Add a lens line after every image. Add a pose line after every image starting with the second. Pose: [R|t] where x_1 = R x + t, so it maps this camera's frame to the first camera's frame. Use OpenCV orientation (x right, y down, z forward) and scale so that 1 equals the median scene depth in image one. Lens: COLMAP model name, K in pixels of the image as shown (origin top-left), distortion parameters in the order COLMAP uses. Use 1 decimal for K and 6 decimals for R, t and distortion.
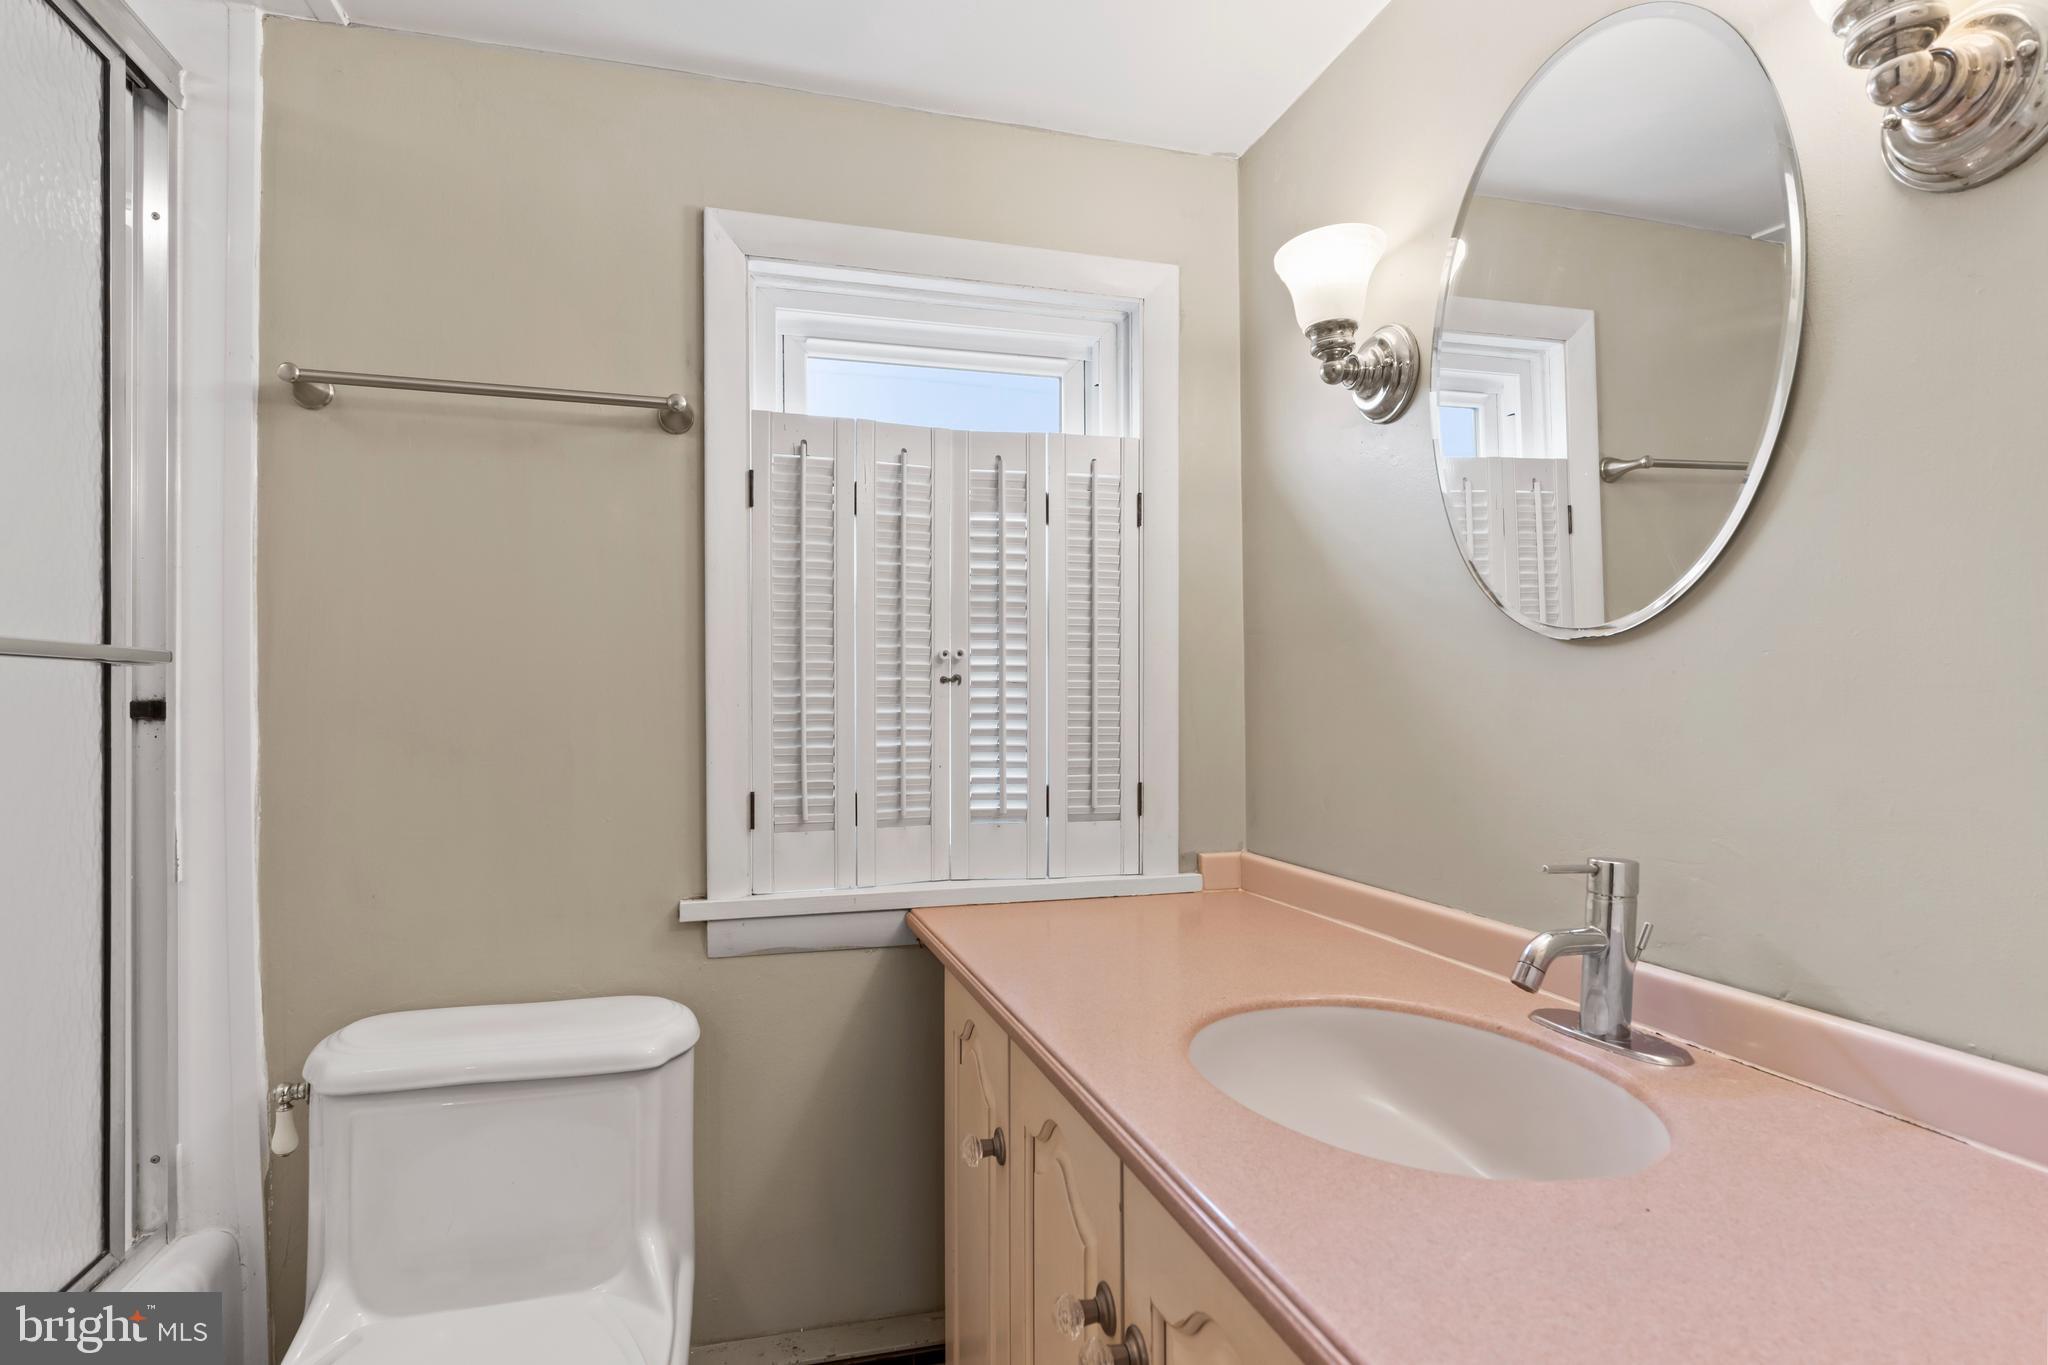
lens RADIAL K [[1054.6, 0, 1014.6], [0, 1054.6, 712.8], [0, 0, 1]] dist [-0.008832, 0.000799]
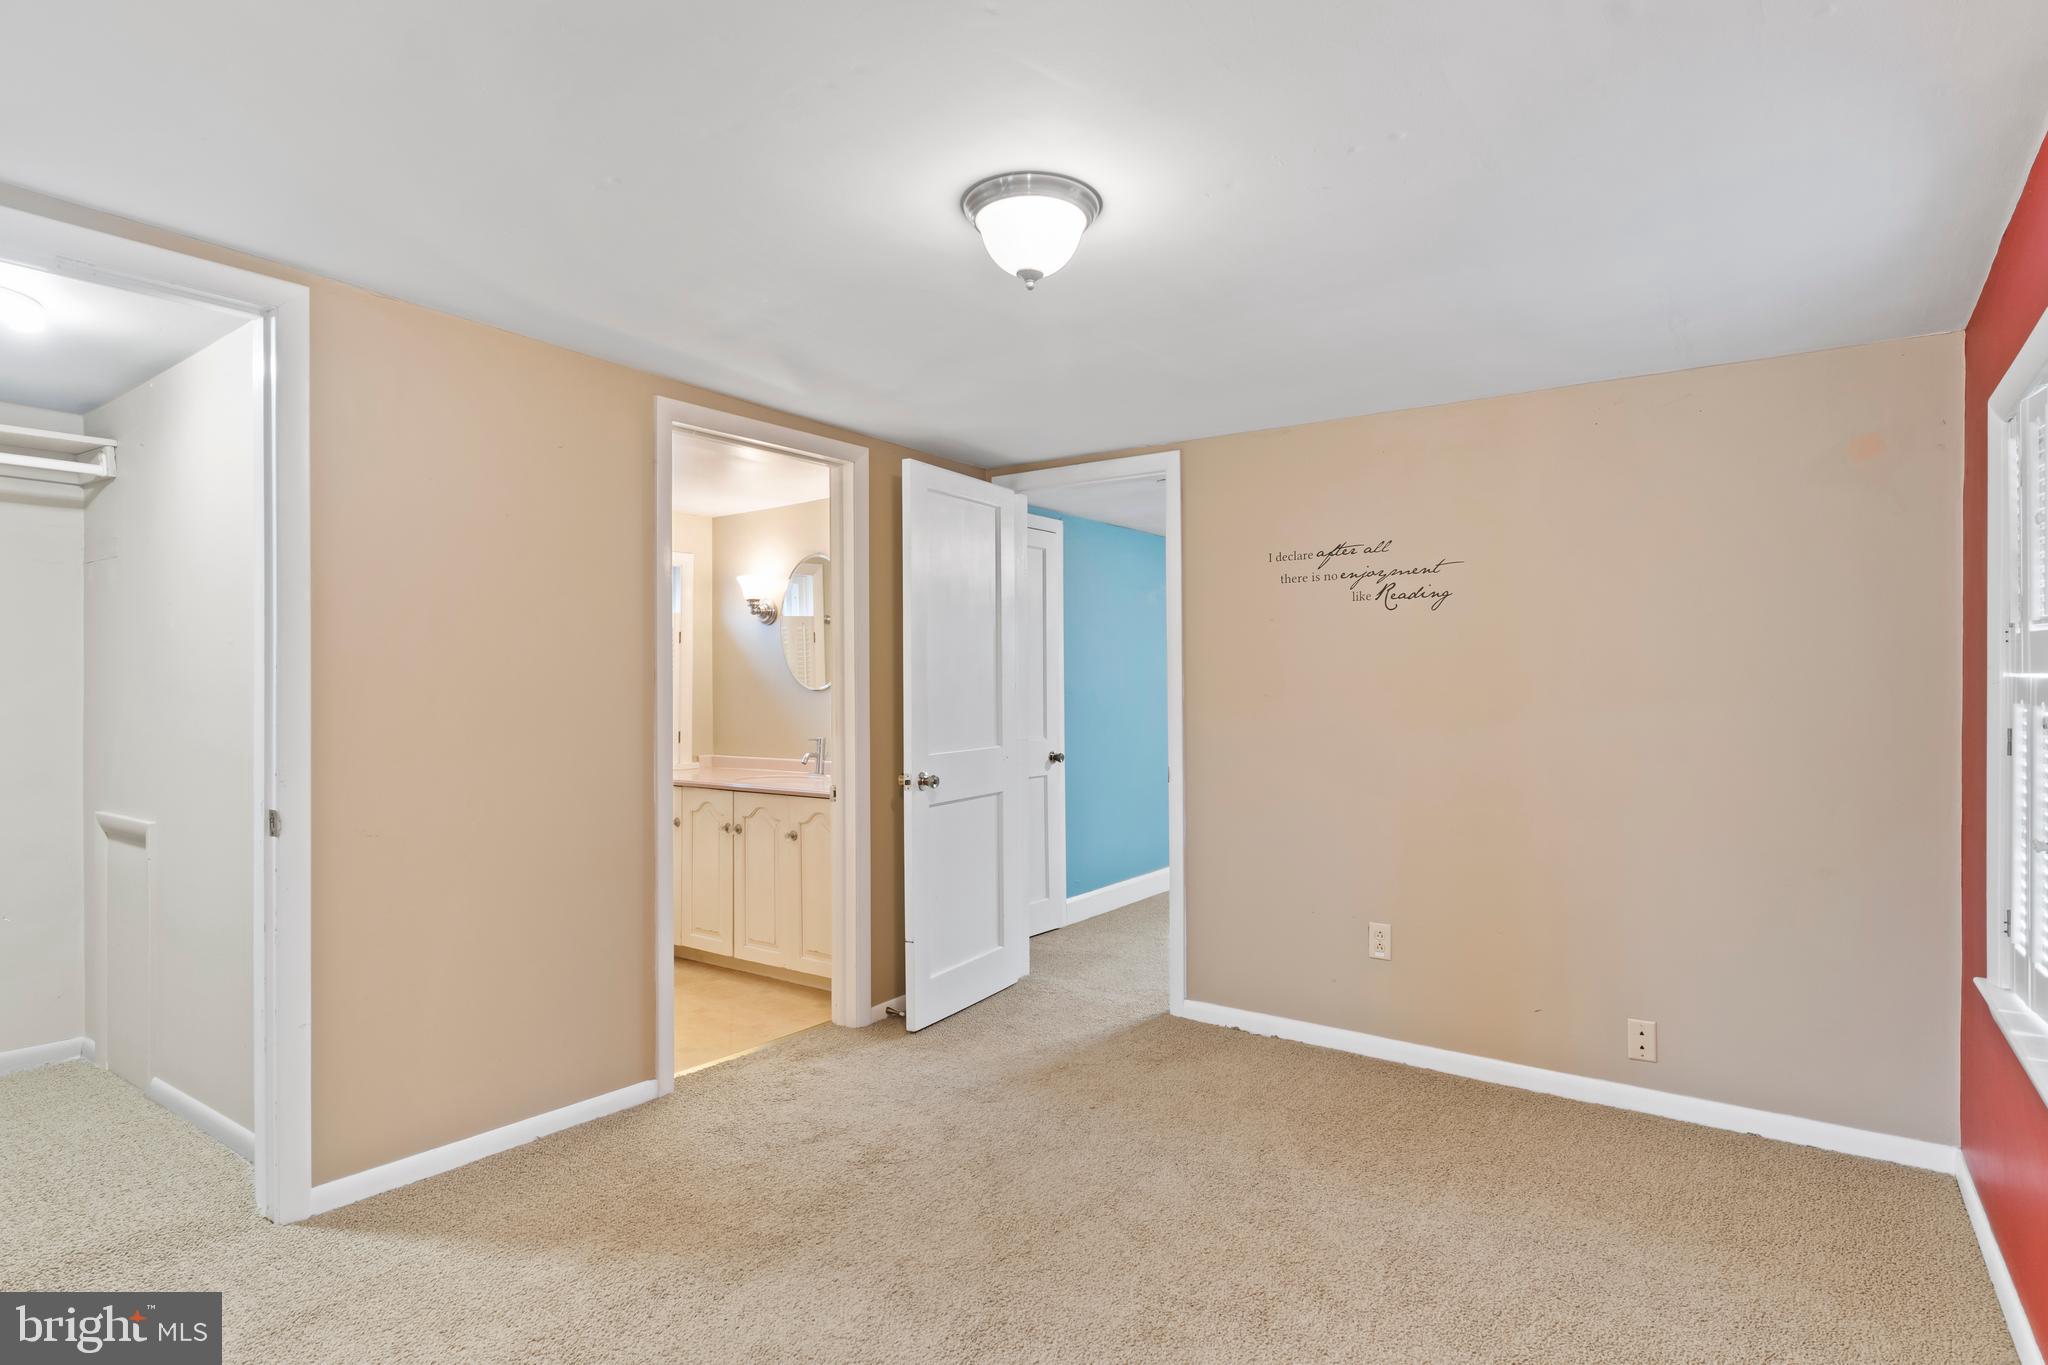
lens RADIAL K [[1054.6, 0, 1014.6], [0, 1054.6, 712.8], [0, 0, 1]] dist [-0.008832, 0.000799]
pose [[0.785432, -0.002720, 0.618942, -1.196091], [-0.001291, 0.999981, 0.006032, -0.004336], [-0.618947, -0.005537, 0.785413, -2.321227]]
